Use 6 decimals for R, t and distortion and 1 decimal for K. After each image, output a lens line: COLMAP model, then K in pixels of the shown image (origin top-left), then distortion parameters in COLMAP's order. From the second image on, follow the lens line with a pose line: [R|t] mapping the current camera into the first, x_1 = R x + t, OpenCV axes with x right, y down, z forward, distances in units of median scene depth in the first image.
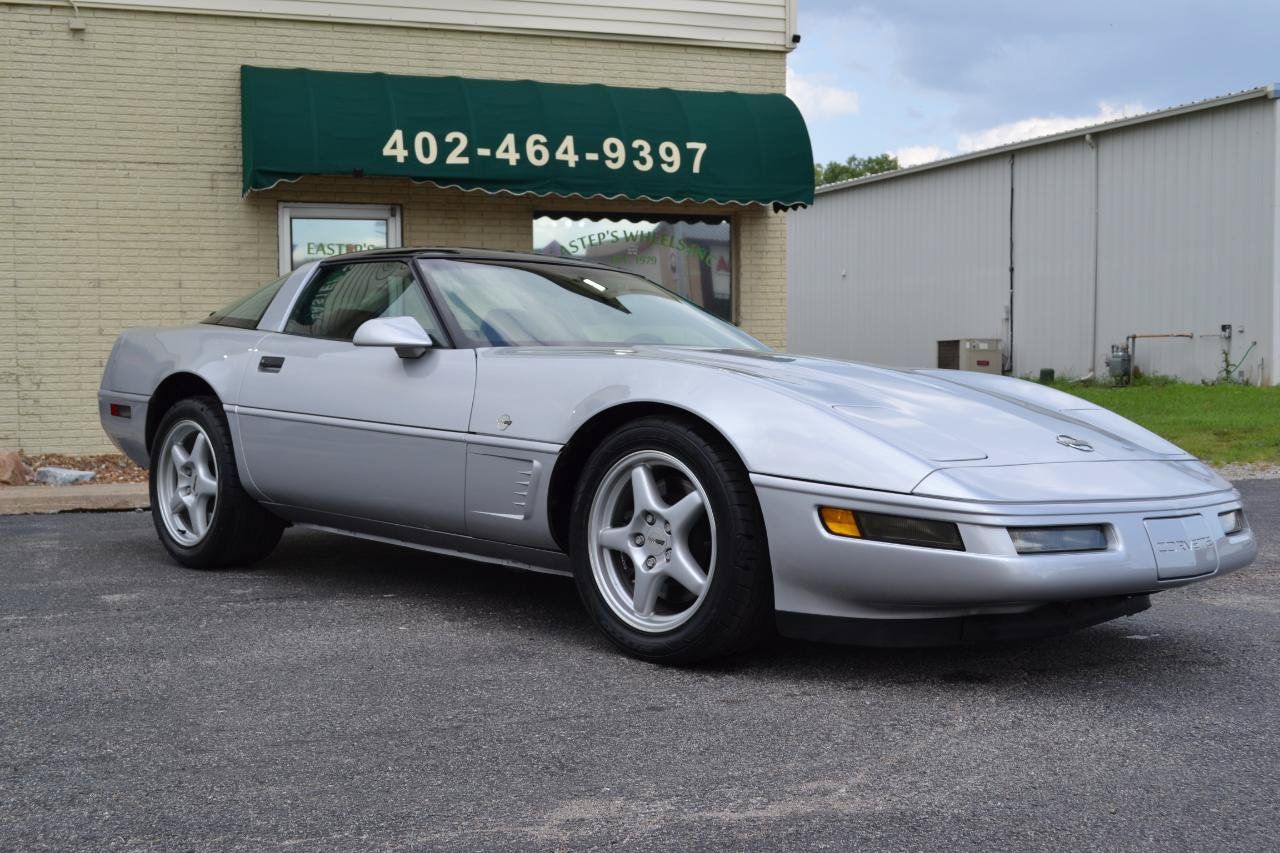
lens RADIAL K [[1618.5, 0, 507.2], [0, 1618.5, 426.7], [0, 0, 1]] dist [-0.030231, -0.006059]
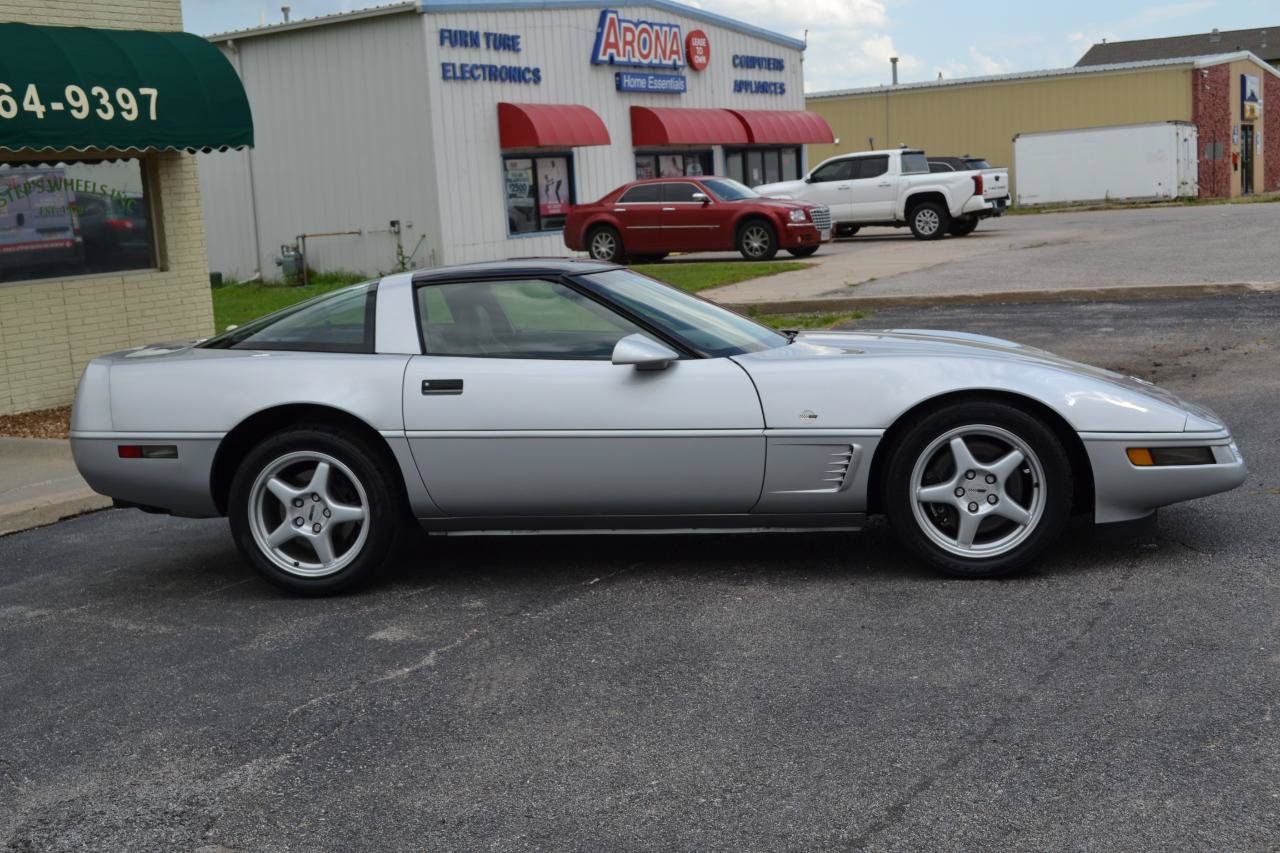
lens RADIAL K [[1721.4, 0, 560.8], [0, 1721.4, 428.6], [0, 0, 1]] dist [-0.019561, 0.017059]
pose [[0.763668, -0.139044, 0.630459, -0.377426], [0.095070, 0.990106, 0.103205, -0.056911], [-0.638571, -0.018877, 0.769331, 0.043713]]
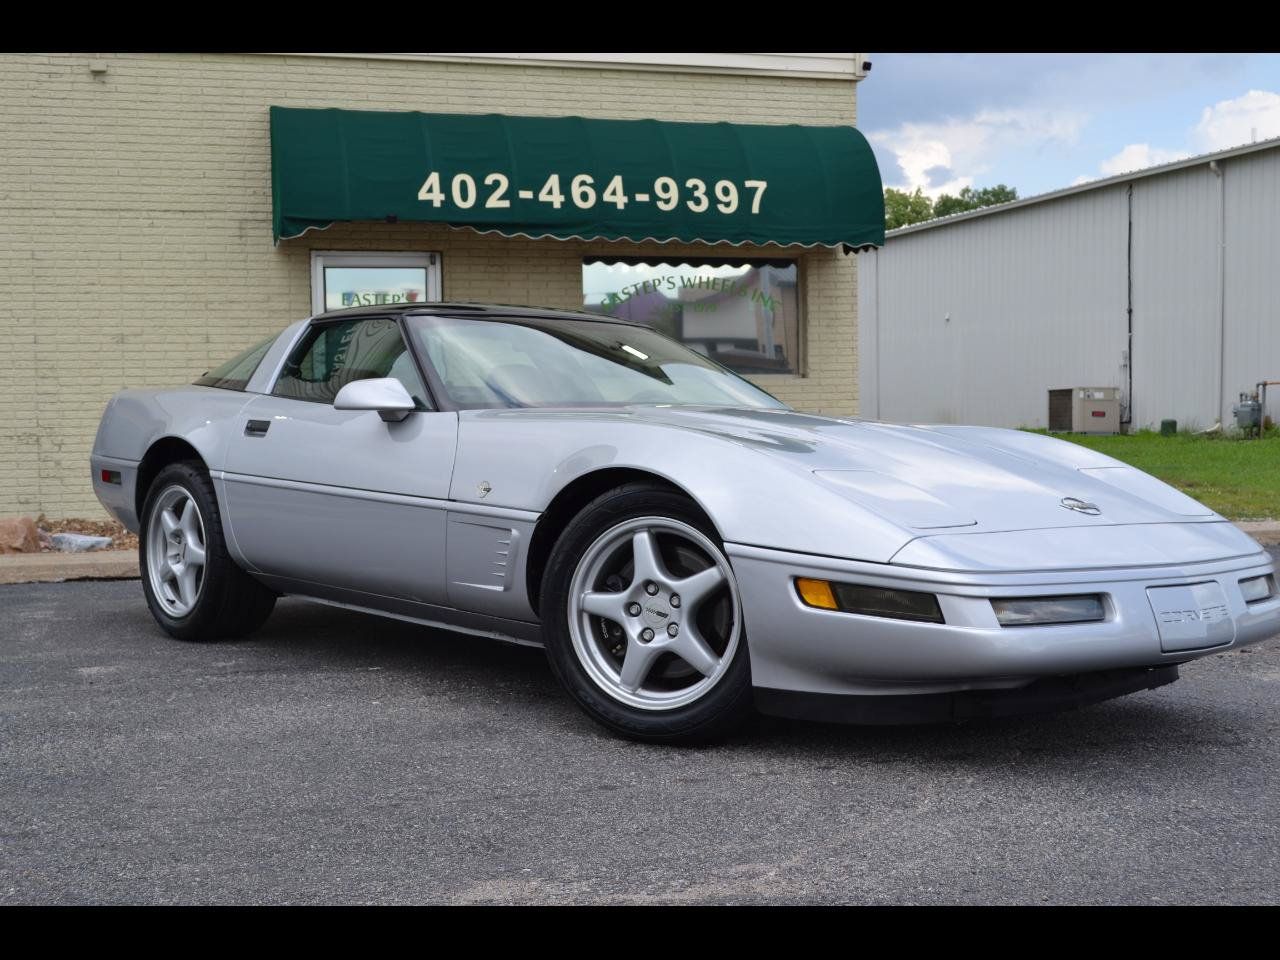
lens RADIAL K [[1750.3, 0, 490.5], [0, 1750.3, 479.3], [0, 0, 1]] dist [-0.021160, 0.004724]
pose [[0.998053, -0.005230, -0.062147, 0.026835], [0.005019, 0.999981, -0.003551, -0.001453], [0.062164, 0.003233, 0.998061, -0.011677]]
